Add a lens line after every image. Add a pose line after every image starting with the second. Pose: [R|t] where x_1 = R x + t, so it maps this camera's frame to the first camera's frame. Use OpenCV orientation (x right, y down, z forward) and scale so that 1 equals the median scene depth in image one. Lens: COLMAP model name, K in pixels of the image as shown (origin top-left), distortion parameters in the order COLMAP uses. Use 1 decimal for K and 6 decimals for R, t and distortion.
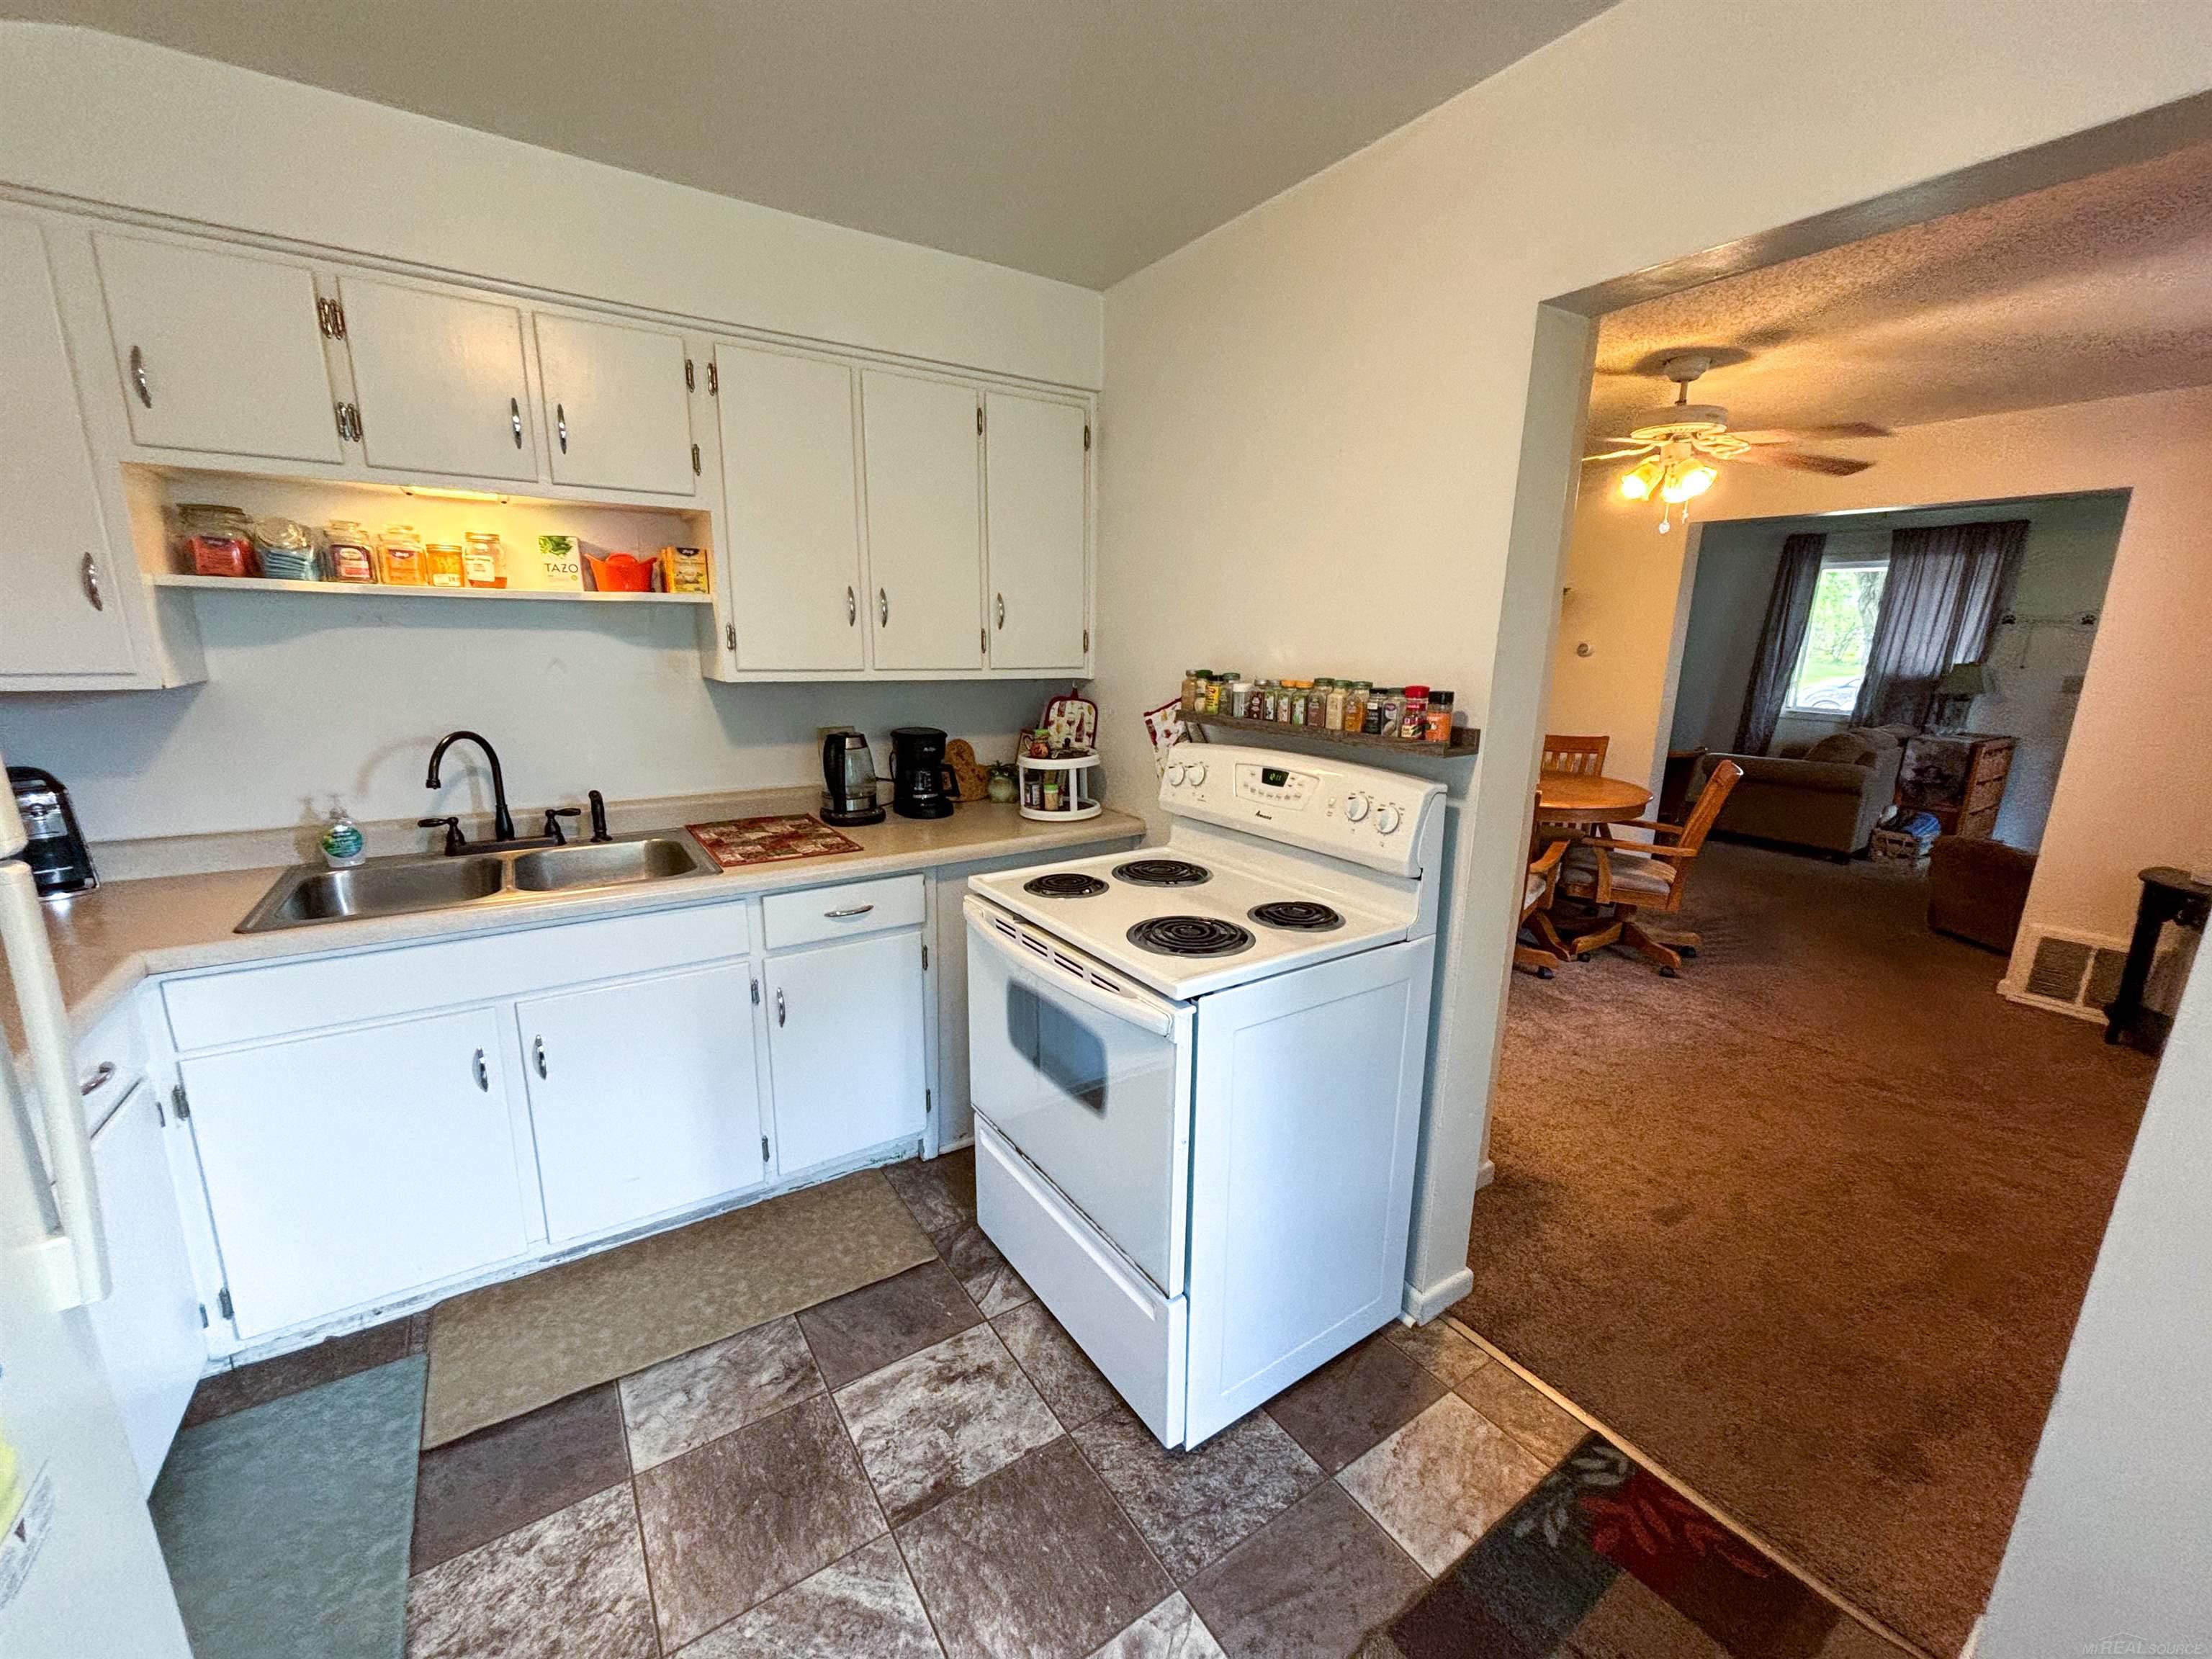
lens RADIAL K [[890.5, 0, 1095.8], [0, 890.5, 833.1], [0, 0, 1]] dist [-0.002887, 0.000952]
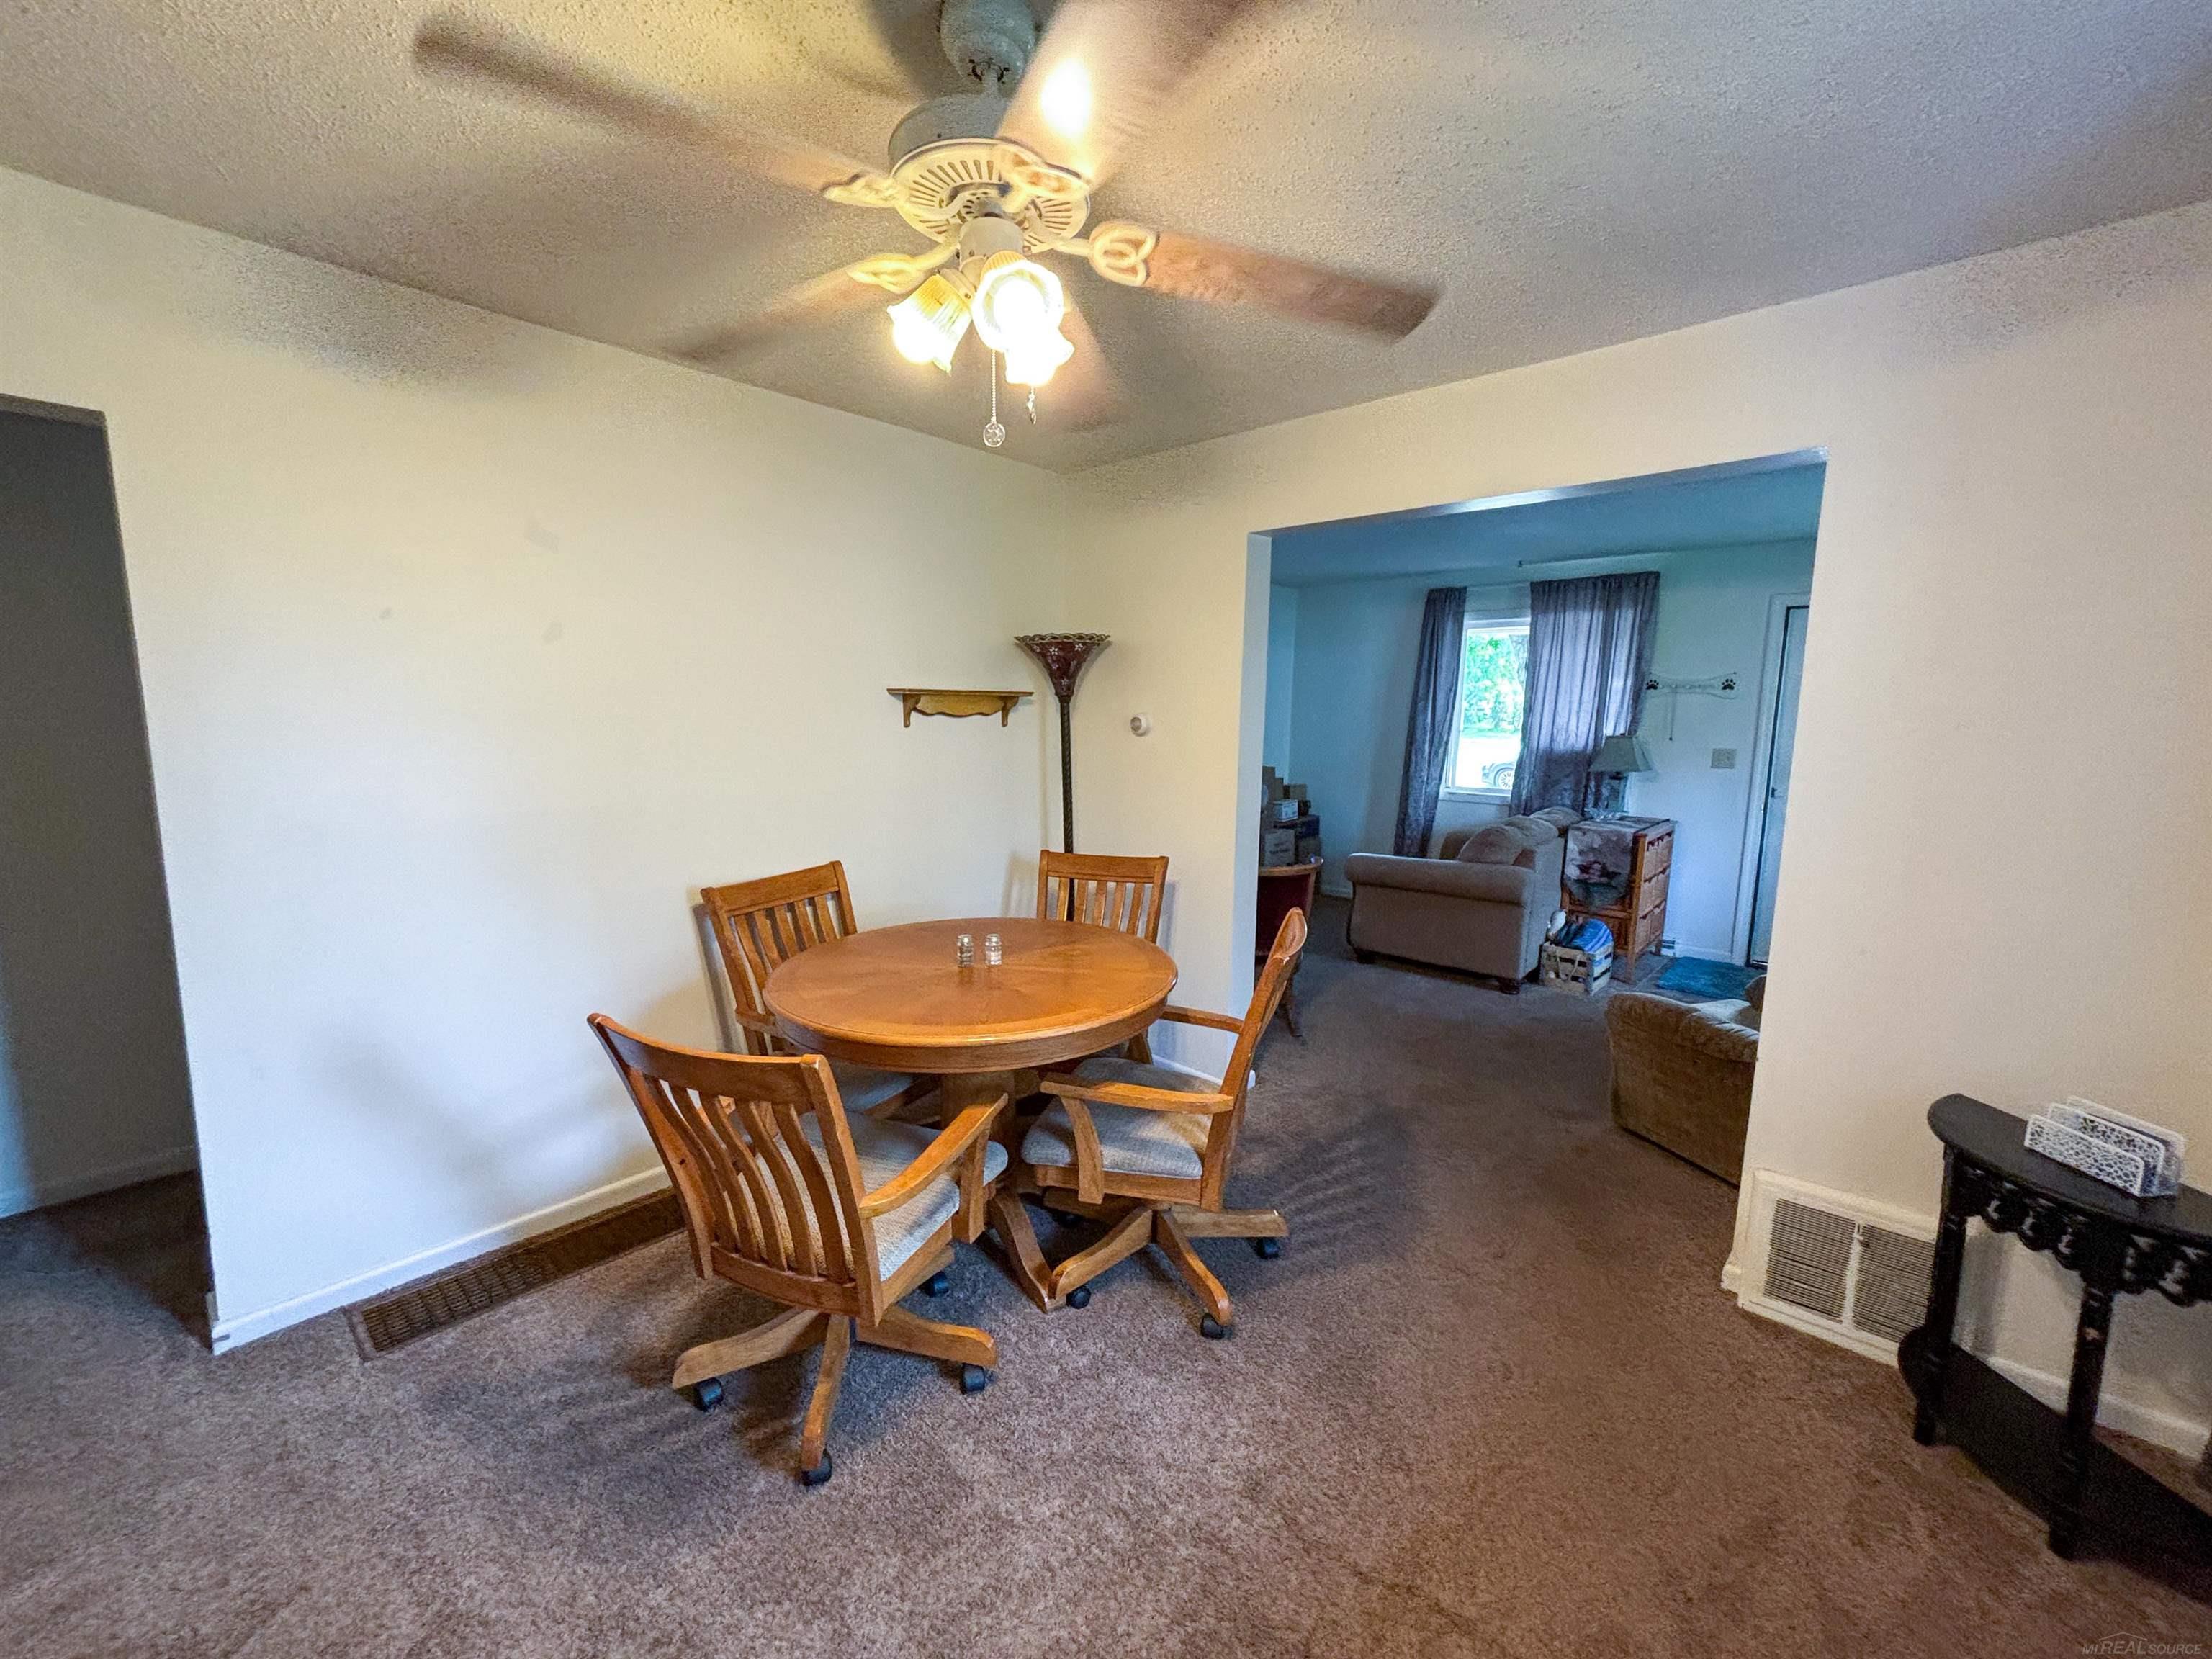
lens RADIAL K [[890.5, 0, 1106.5], [0, 890.5, 829.2], [0, 0, 1]] dist [-0.002887, 0.000952]
pose [[0.968673, -0.037398, 0.245508, 0.311224], [0.058863, 0.995001, -0.080679, -0.065373], [-0.241264, 0.092603, 0.966031, 0.321926]]
